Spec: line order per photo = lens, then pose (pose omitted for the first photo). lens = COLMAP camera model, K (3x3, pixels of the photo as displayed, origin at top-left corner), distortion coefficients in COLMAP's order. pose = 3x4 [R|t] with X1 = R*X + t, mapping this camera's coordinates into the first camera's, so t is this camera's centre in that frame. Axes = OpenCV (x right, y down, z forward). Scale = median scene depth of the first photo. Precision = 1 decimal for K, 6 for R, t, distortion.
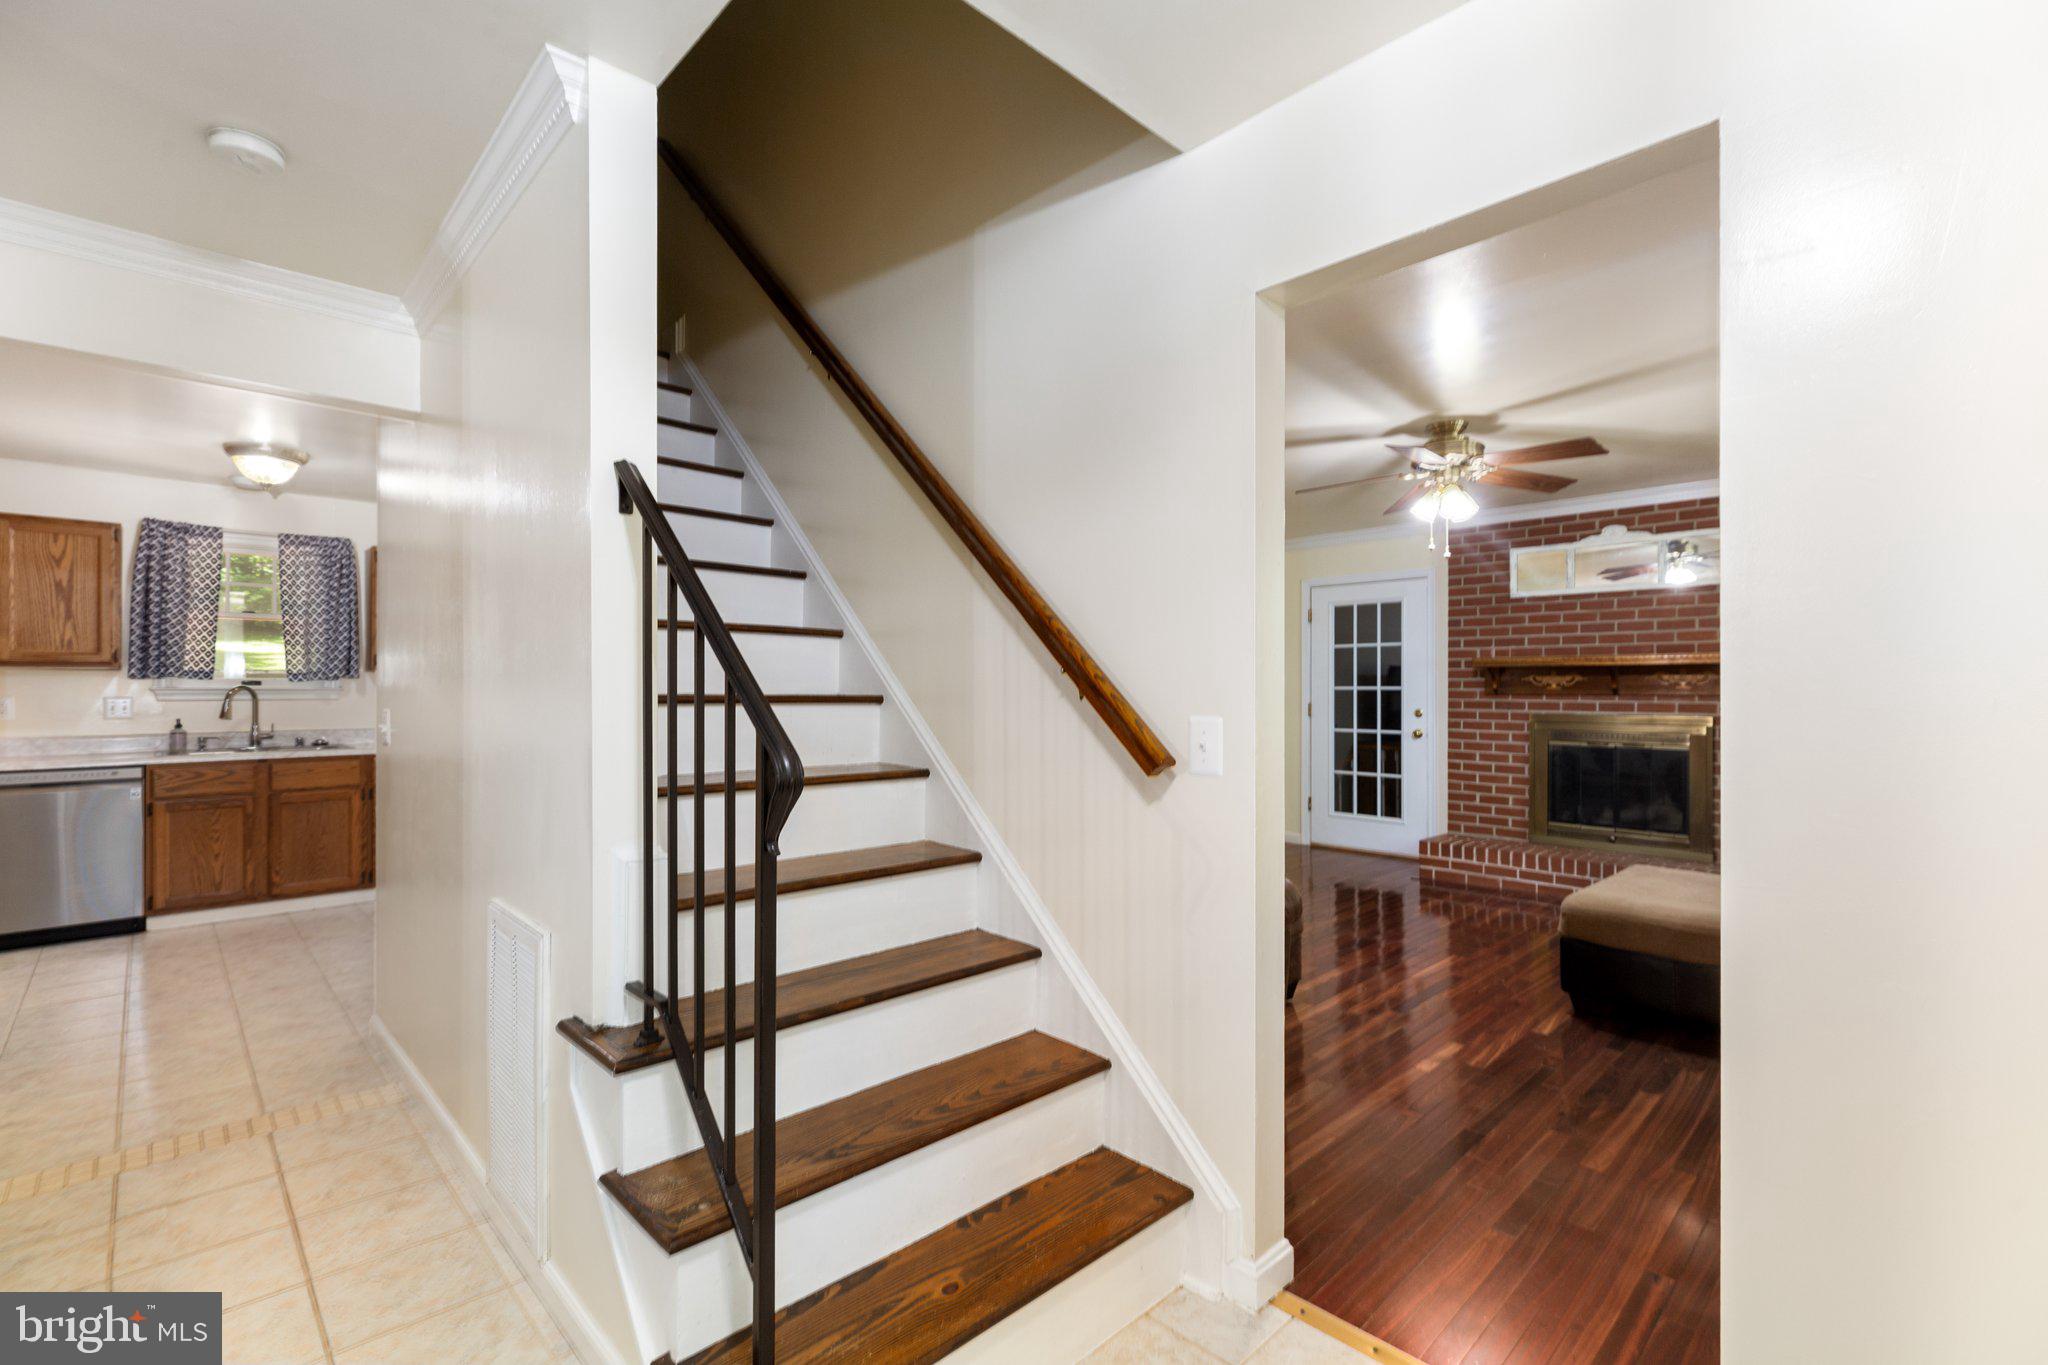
lens RADIAL K [[918.0, 0, 1032.0], [0, 918.0, 667.0], [0, 0, 1]] dist [0.002033, 0.000216]
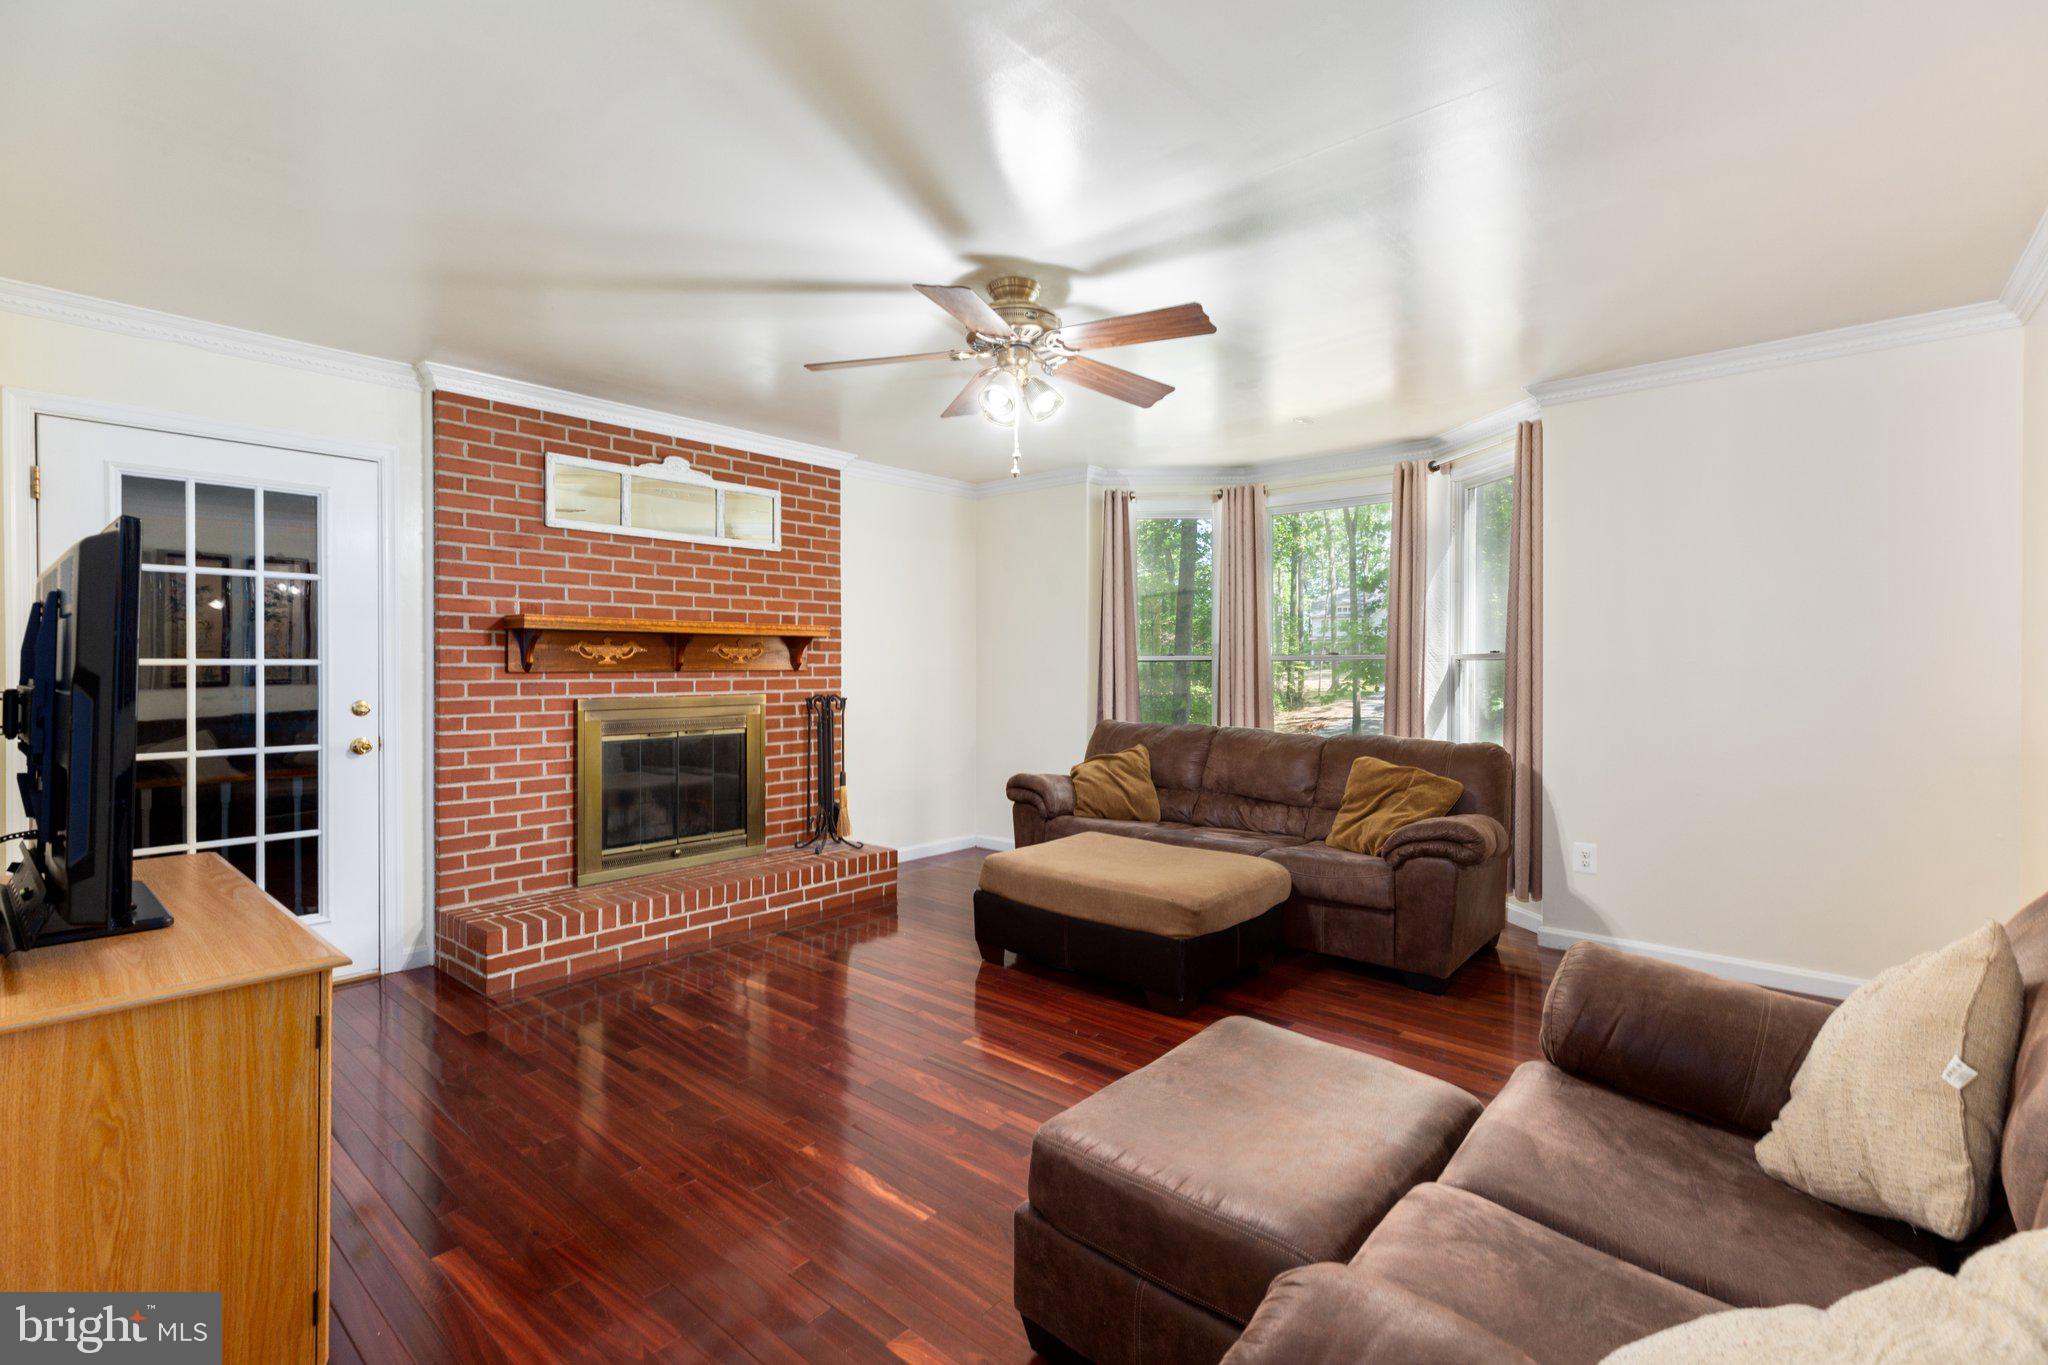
lens RADIAL K [[918.0, 0, 1032.0], [0, 918.0, 667.0], [0, 0, 1]] dist [0.002033, 0.000216]
pose [[-0.088307, -0.004313, 0.996084, -0.171845], [-0.023746, 0.999716, 0.002223, 0.016791], [-0.995810, -0.023457, -0.088384, 0.722761]]
